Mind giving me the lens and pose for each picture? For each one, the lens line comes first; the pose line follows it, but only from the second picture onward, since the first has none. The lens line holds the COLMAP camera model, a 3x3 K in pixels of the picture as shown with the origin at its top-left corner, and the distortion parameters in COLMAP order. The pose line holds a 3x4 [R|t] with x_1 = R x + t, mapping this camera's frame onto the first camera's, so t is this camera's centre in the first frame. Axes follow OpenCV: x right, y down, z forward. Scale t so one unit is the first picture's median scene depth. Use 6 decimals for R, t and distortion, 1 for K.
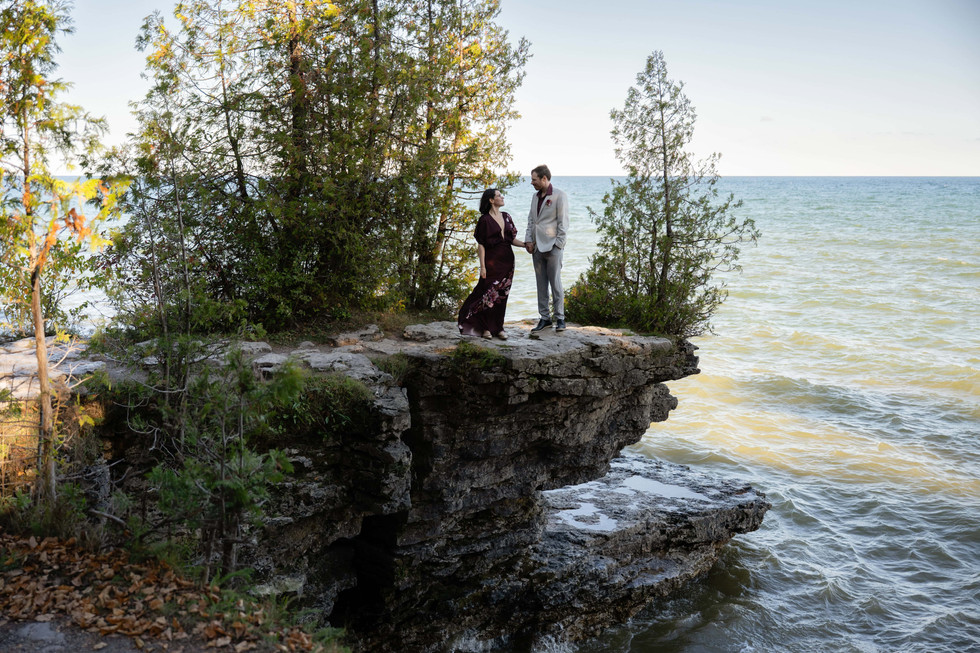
lens RADIAL K [[1053.3, 0, 489.7], [0, 1053.3, 330.6], [0, 0, 1]] dist [0.009912, 0.000000]
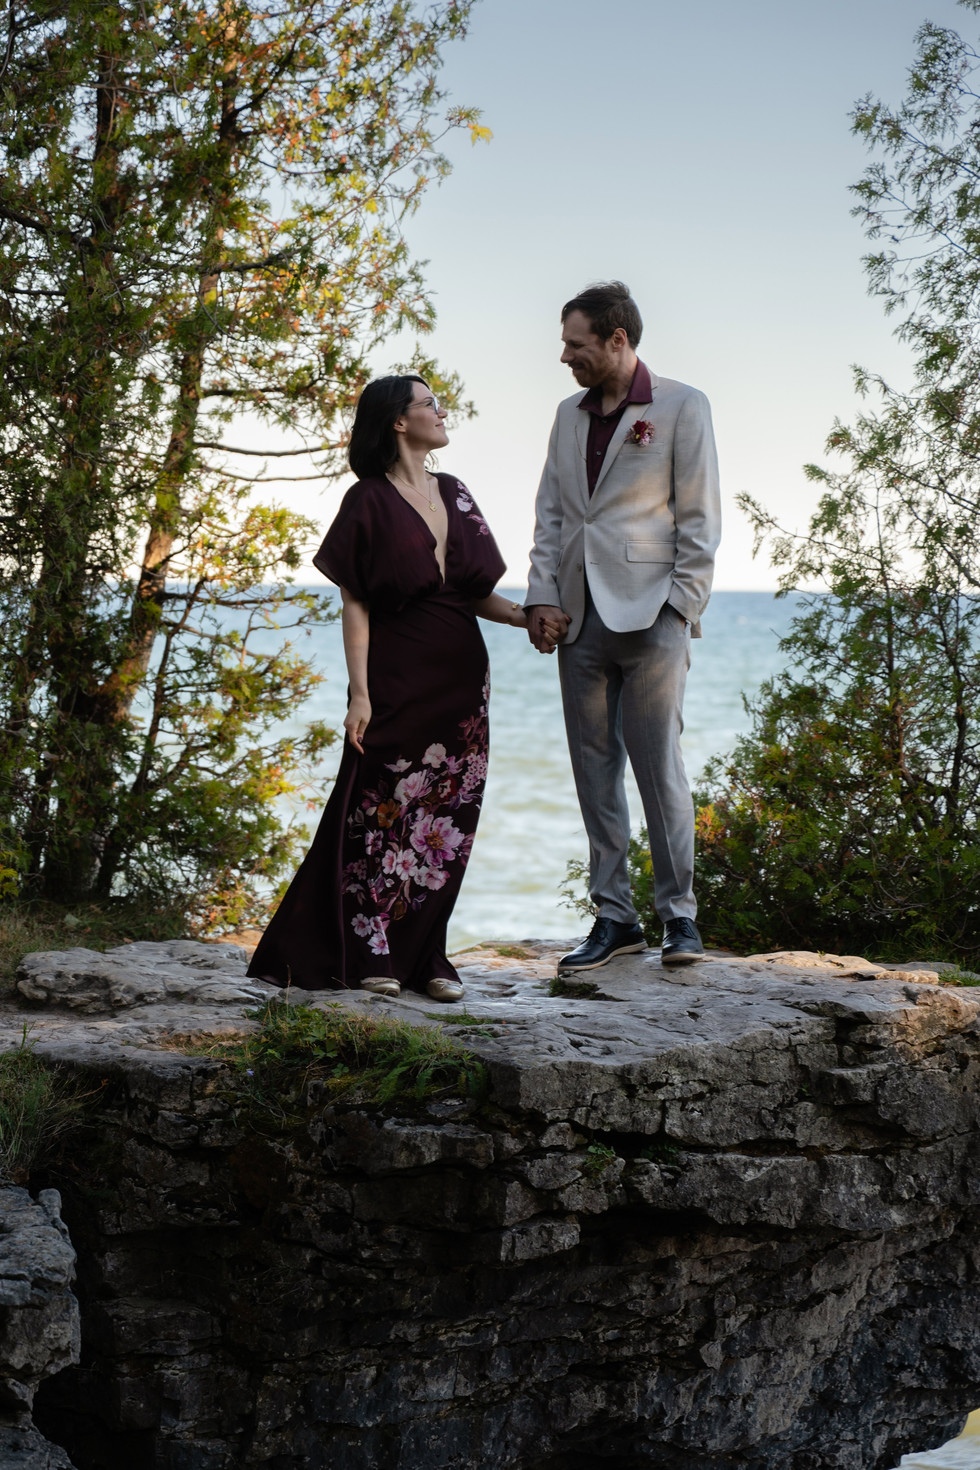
lens RADIAL K [[3527.6, 0, 391.3], [0, 3527.6, 780.2], [0, 0, 1]] dist [-0.003324, 0.000000]
pose [[0.998140, 0.008950, 0.060299, -0.047954], [-0.003470, 0.995902, -0.090370, 0.031153], [-0.060861, 0.089993, 0.994081, 0.198293]]
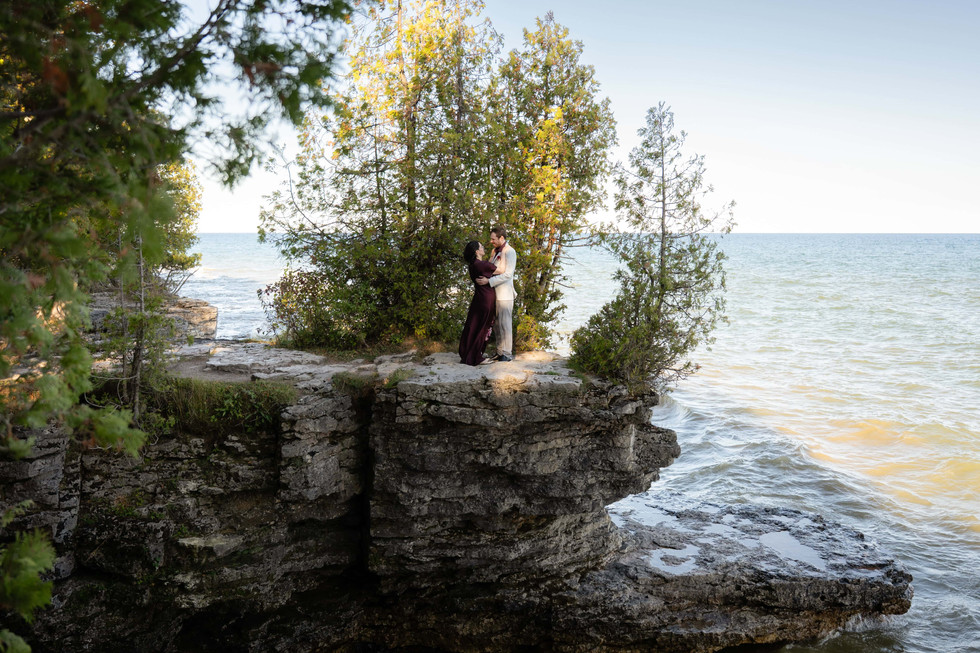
lens RADIAL K [[931.9, 0, 516.1], [0, 931.9, 320.5], [0, 0, 1]] dist [-0.001913, 0.000000]
pose [[0.833583, 0.052191, -0.549924, 0.603103], [-0.080499, 0.996376, -0.027459, -0.020351], [0.546498, 0.067157, 0.834763, 0.199748]]
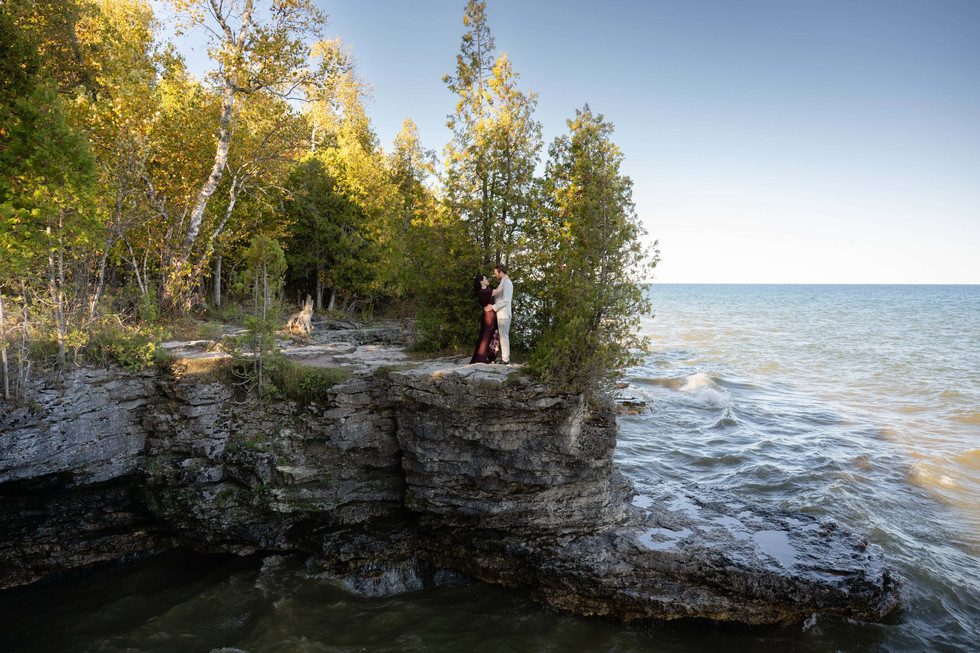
lens RADIAL K [[686.6, 0, 489.1], [0, 686.6, 319.5], [0, 0, 1]] dist [0.002172, -0.000127]
pose [[0.521265, 0.047291, -0.852083, 0.890899], [-0.126331, 0.991739, -0.022242, -0.044130], [0.843992, 0.119238, 0.522933, 0.503832]]
